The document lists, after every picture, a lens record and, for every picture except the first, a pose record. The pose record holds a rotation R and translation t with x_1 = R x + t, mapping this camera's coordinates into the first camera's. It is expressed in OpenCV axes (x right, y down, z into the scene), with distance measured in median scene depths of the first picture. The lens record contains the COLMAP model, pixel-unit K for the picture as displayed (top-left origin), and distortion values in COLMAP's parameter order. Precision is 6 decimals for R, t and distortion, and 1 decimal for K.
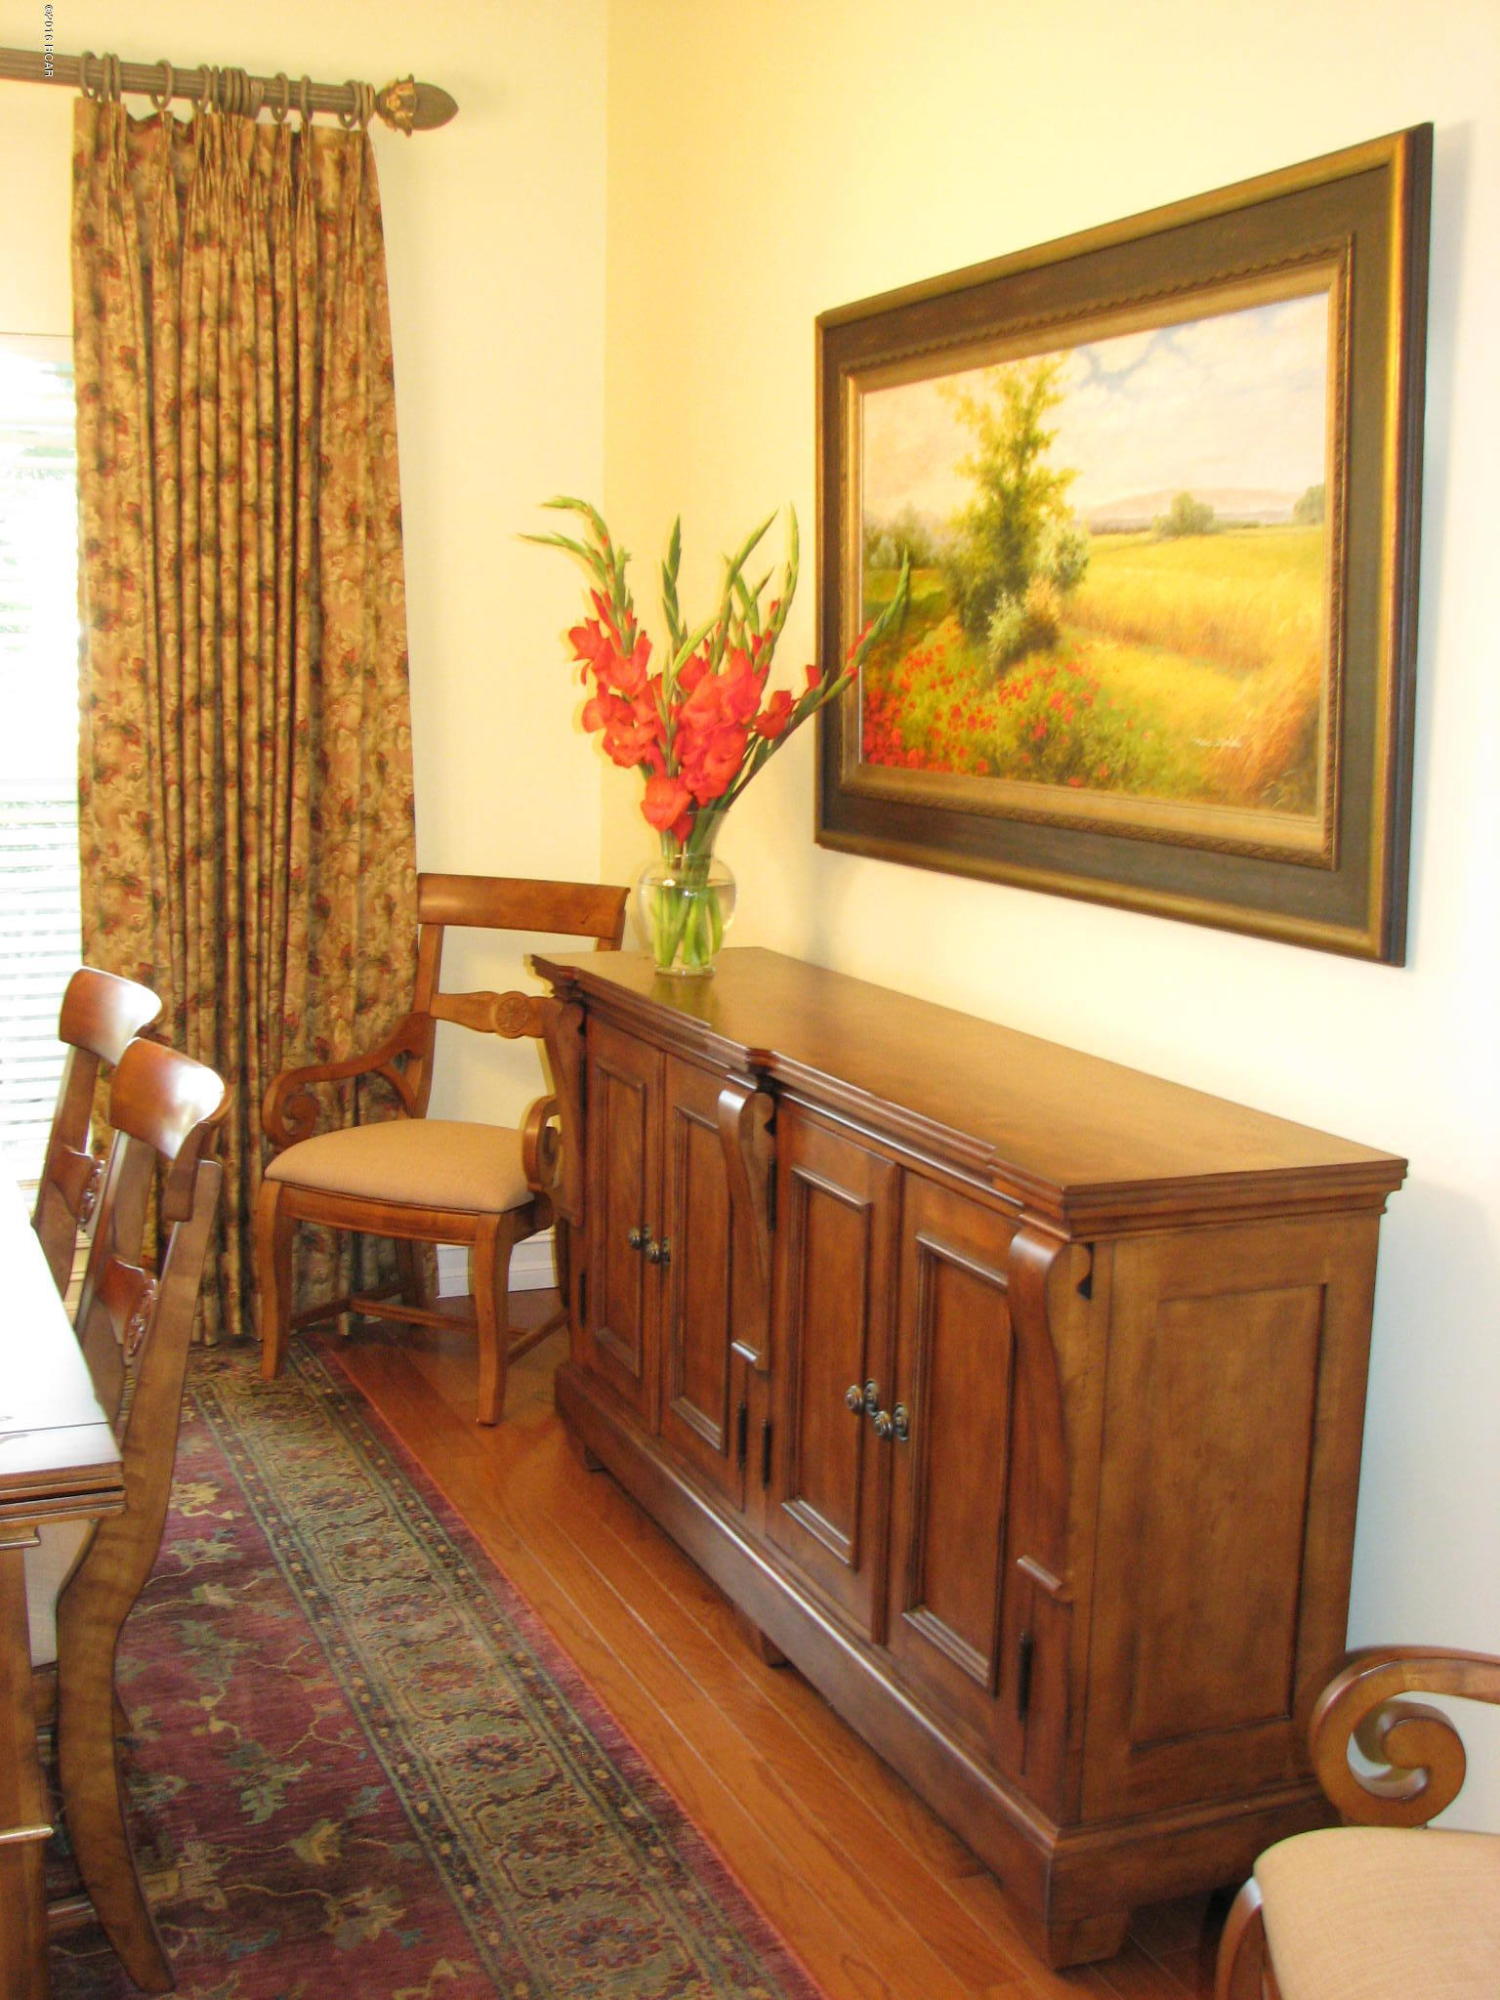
lens RADIAL K [[2218.4, 0, 701.9], [0, 2218.4, 1009.1], [0, 0, 1]] dist [-0.198902, 0.325145]
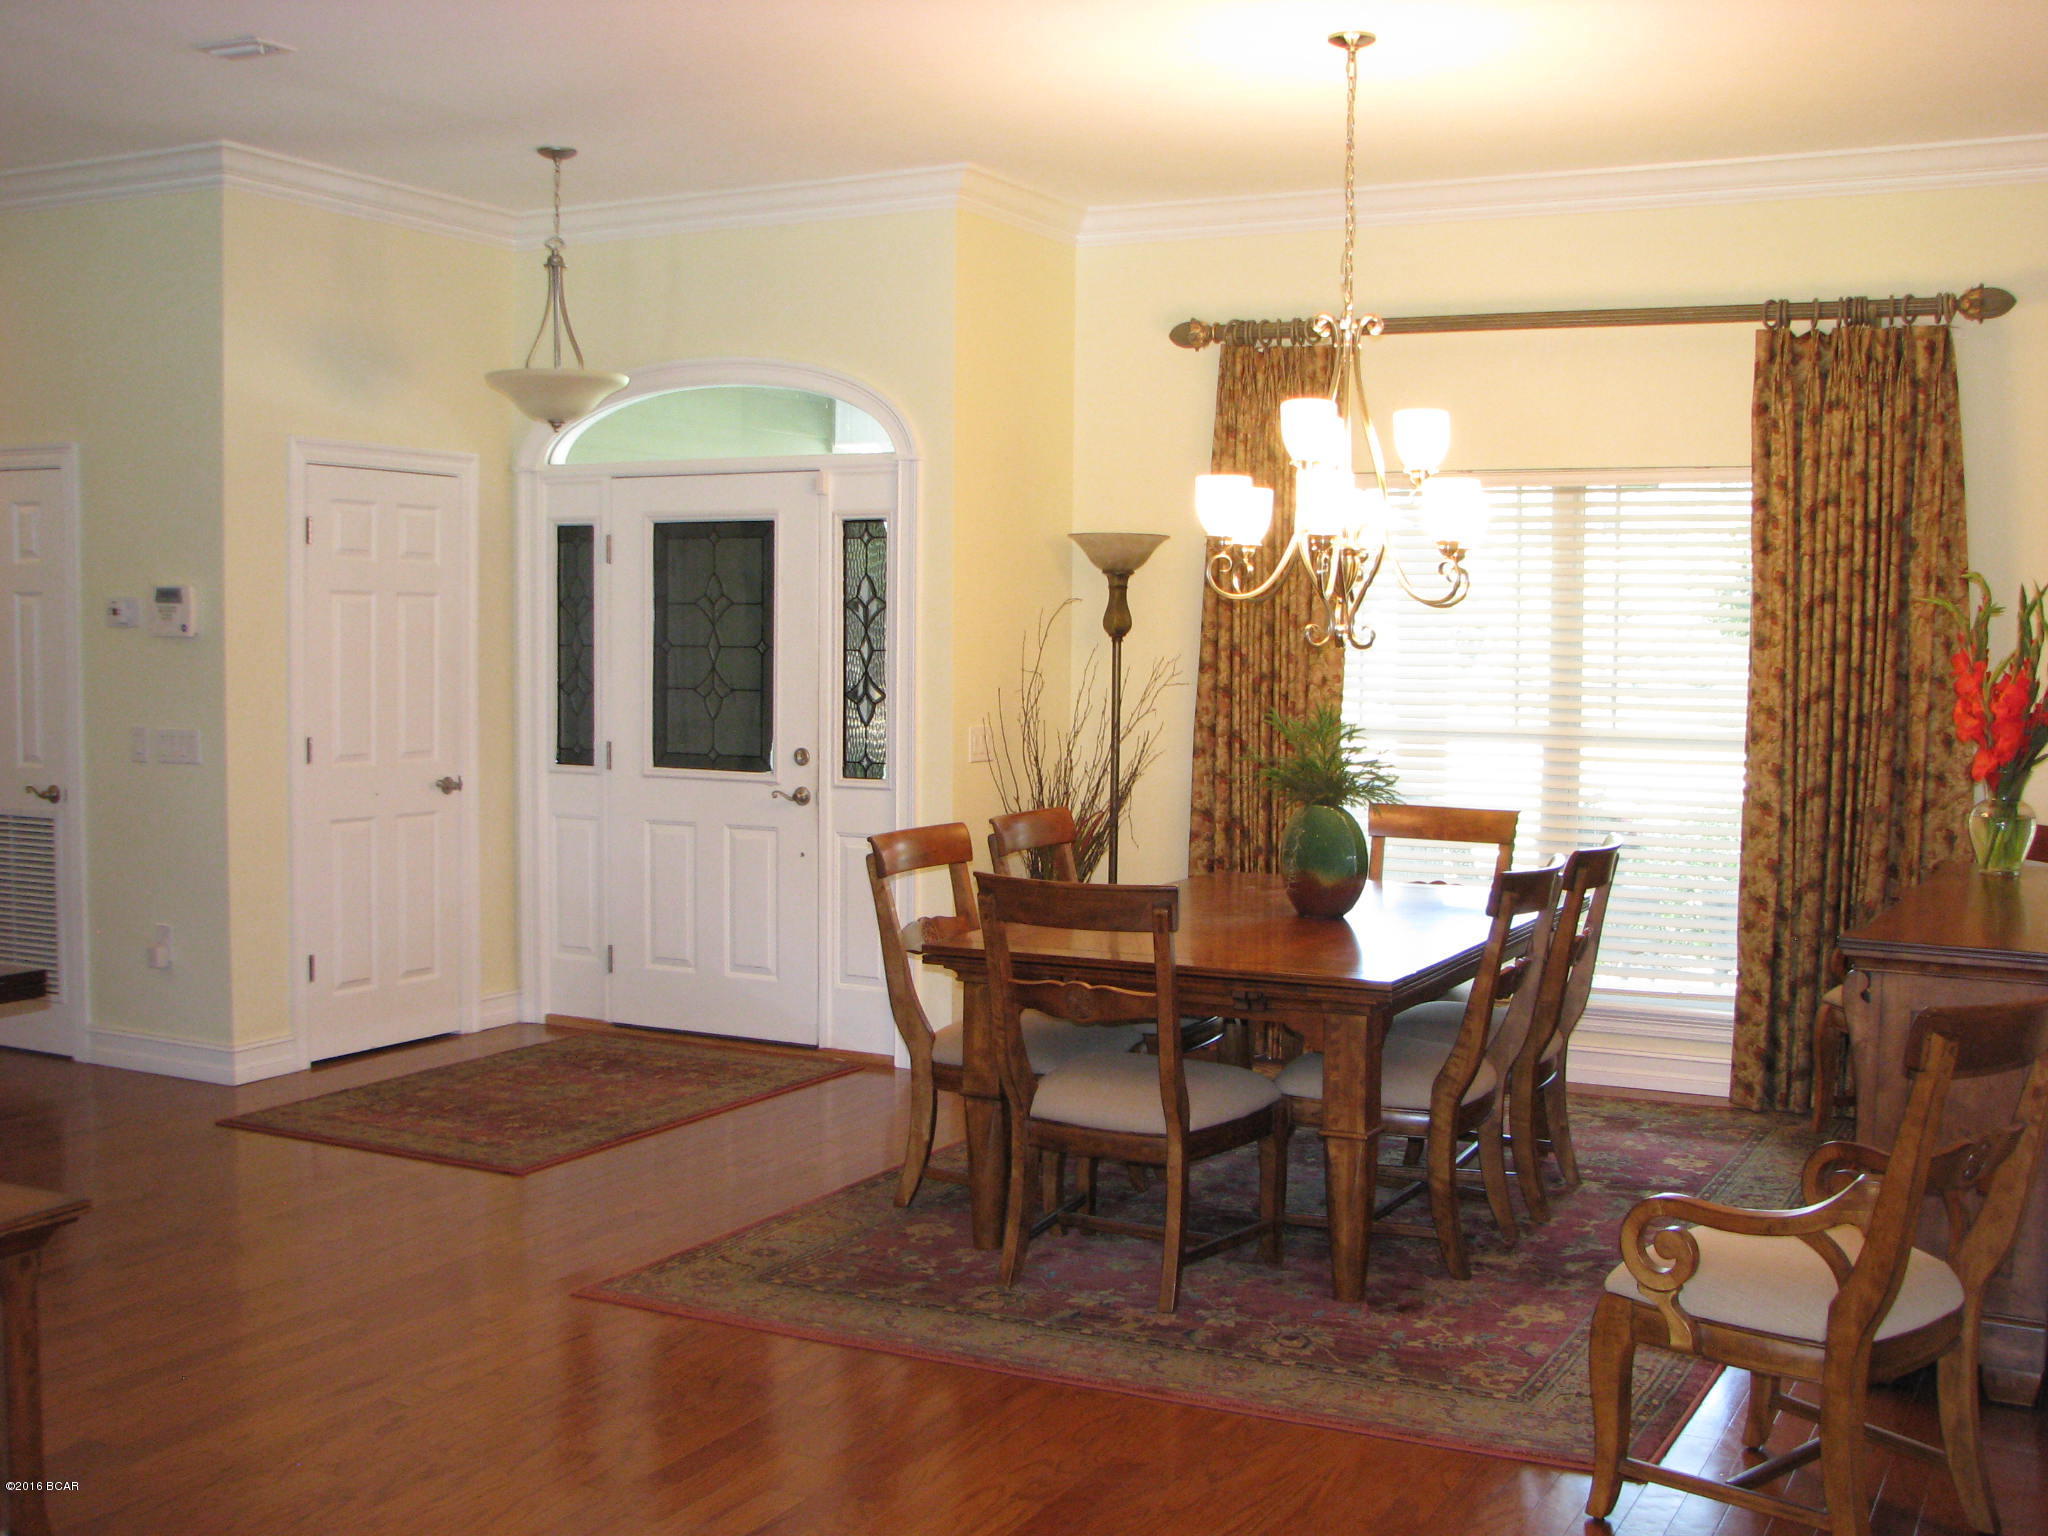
lens RADIAL K [[2271.6, 0, 1034.0], [0, 2271.6, 775.0], [0, 0, 1]] dist [-0.198902, 0.325145]
pose [[0.648633, 0.045053, -0.759767, 0.771963], [-0.123404, 0.991263, -0.046573, 0.074576], [0.751031, 0.123967, 0.648525, -0.562006]]
